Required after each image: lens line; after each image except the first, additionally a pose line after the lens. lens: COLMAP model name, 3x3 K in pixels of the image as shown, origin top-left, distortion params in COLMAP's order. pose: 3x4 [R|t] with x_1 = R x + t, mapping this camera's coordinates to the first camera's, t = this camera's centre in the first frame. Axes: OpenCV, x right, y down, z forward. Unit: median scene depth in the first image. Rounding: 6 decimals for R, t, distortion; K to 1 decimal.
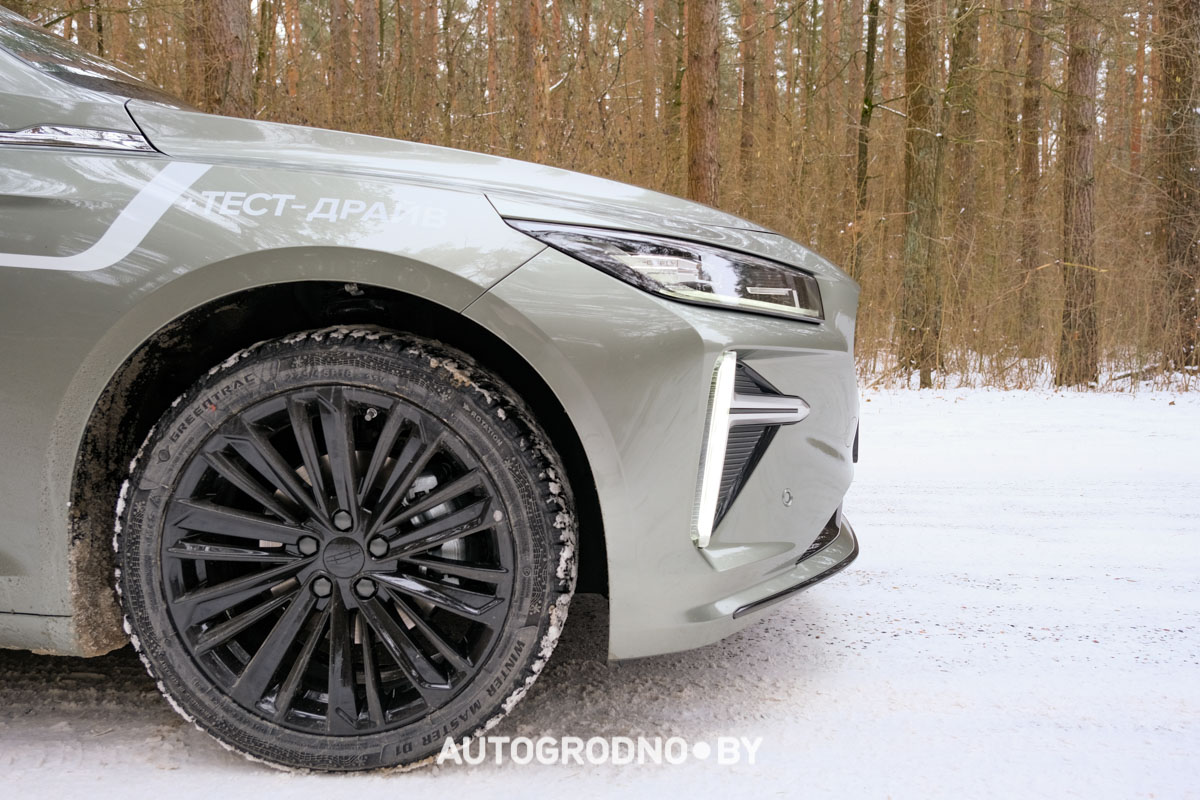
lens RADIAL K [[885.3, 0, 600.0], [0, 885.3, 400.0], [0, 0, 1]] dist [-0.001334, -0.000091]
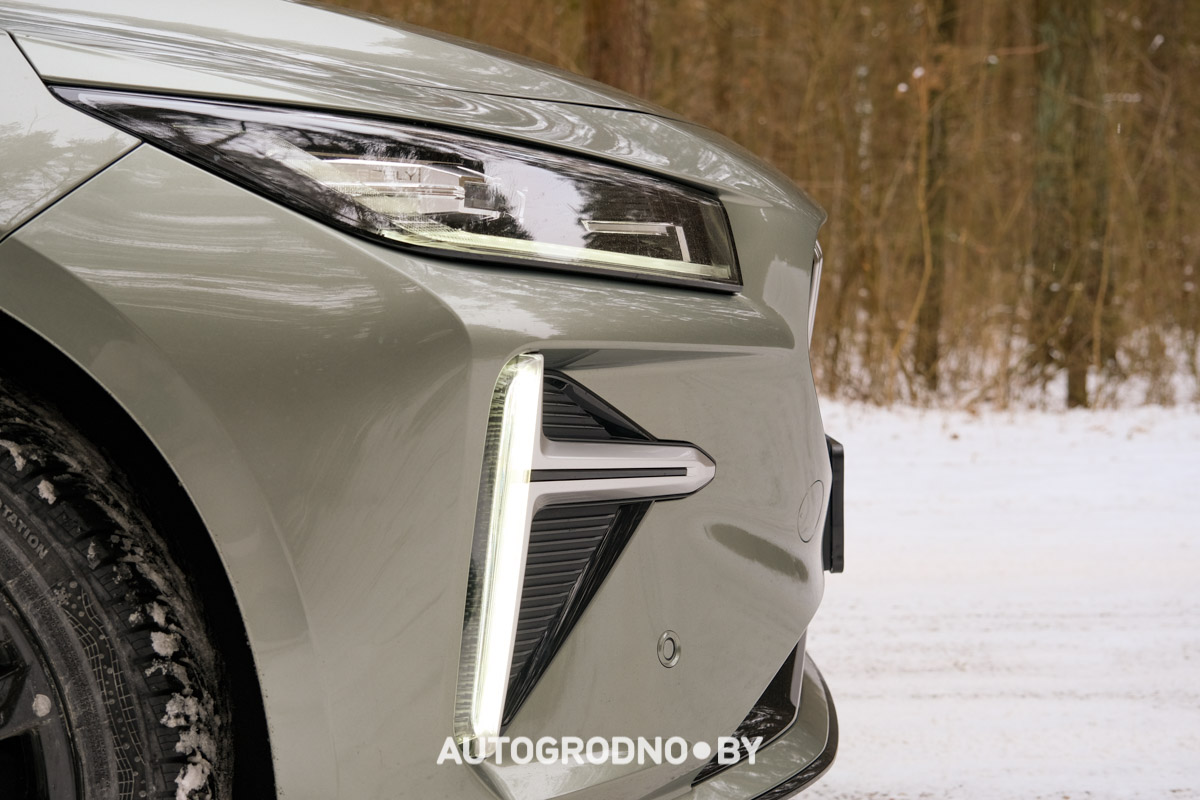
lens RADIAL K [[1882.1, 0, 600.0], [0, 1882.1, 400.0], [0, 0, 1]] dist [-0.000634, 0.037295]
pose [[0.995989, -0.014431, 0.088304, 0.093981], [0.016288, 0.999660, -0.020349, -0.007838], [-0.087981, 0.021706, 0.995886, -0.038668]]
